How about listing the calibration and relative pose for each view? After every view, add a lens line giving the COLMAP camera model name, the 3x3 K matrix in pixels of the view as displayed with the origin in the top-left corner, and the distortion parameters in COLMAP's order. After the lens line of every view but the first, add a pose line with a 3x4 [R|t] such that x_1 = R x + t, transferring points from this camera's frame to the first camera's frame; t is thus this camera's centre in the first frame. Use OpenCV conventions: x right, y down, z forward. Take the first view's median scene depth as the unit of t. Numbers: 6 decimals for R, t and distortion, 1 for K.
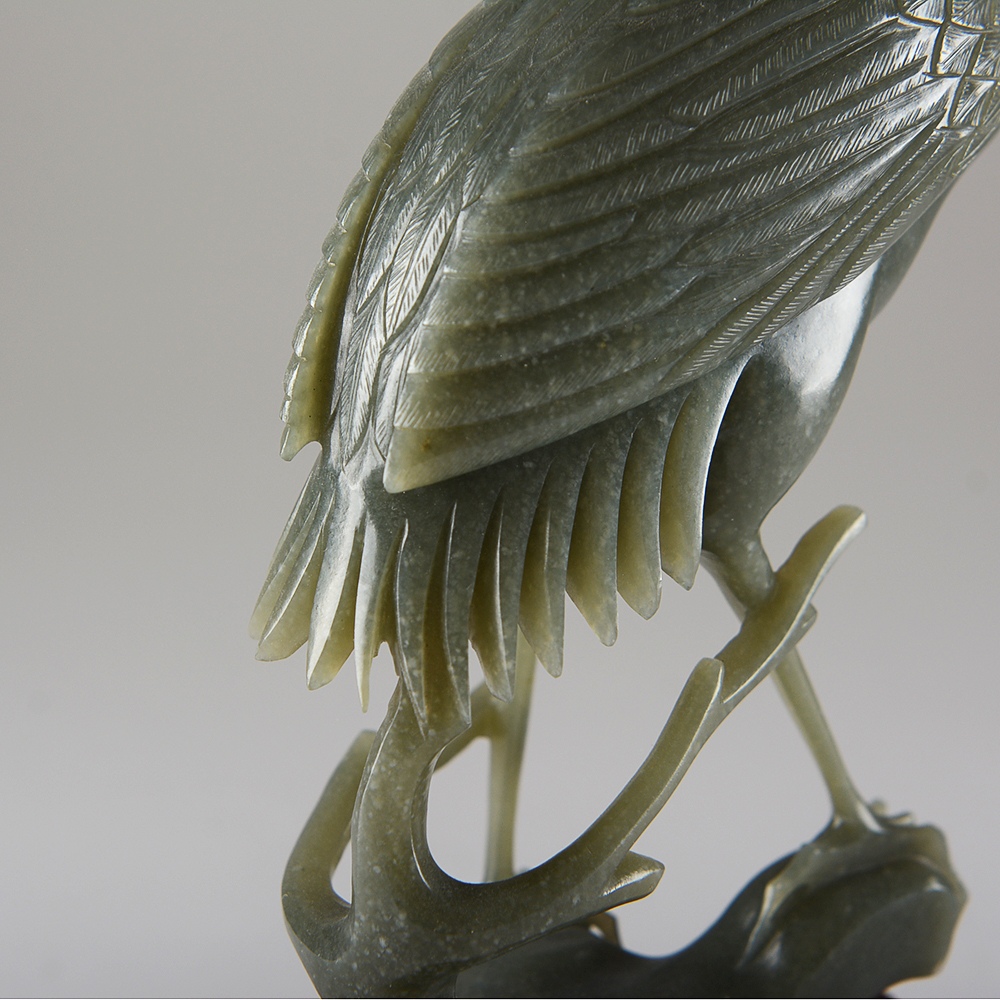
lens RADIAL K [[2855.2, 0, 499.6], [0, 2855.2, 500.5], [0, 0, 1]] dist [0.053200, 0.000000]
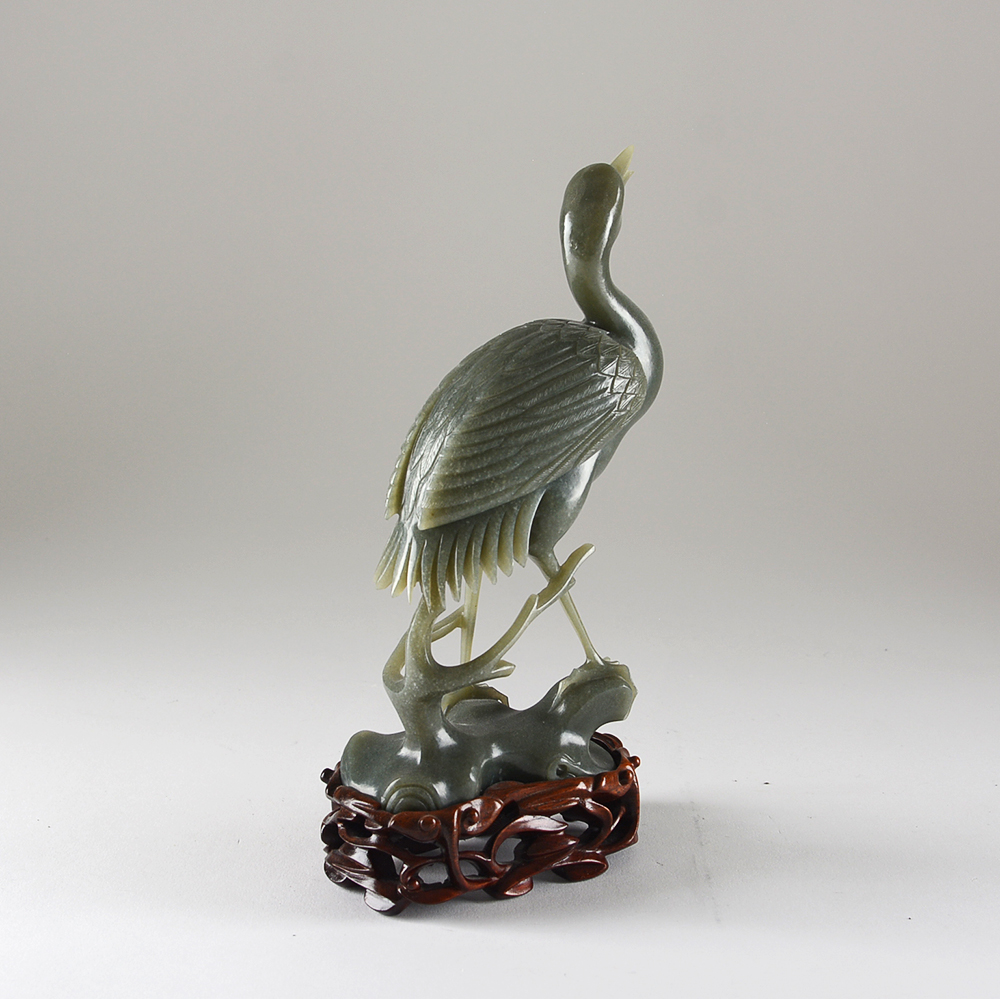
lens RADIAL K [[2049.5, 0, 500.3], [0, 2049.5, 499.3], [0, 0, 1]] dist [-0.181273, 0.000000]
pose [[0.998693, 0.020804, -0.046691, 0.140474], [-0.023880, 0.997512, -0.066333, 0.102394], [0.045194, 0.067361, 0.996705, -1.096701]]
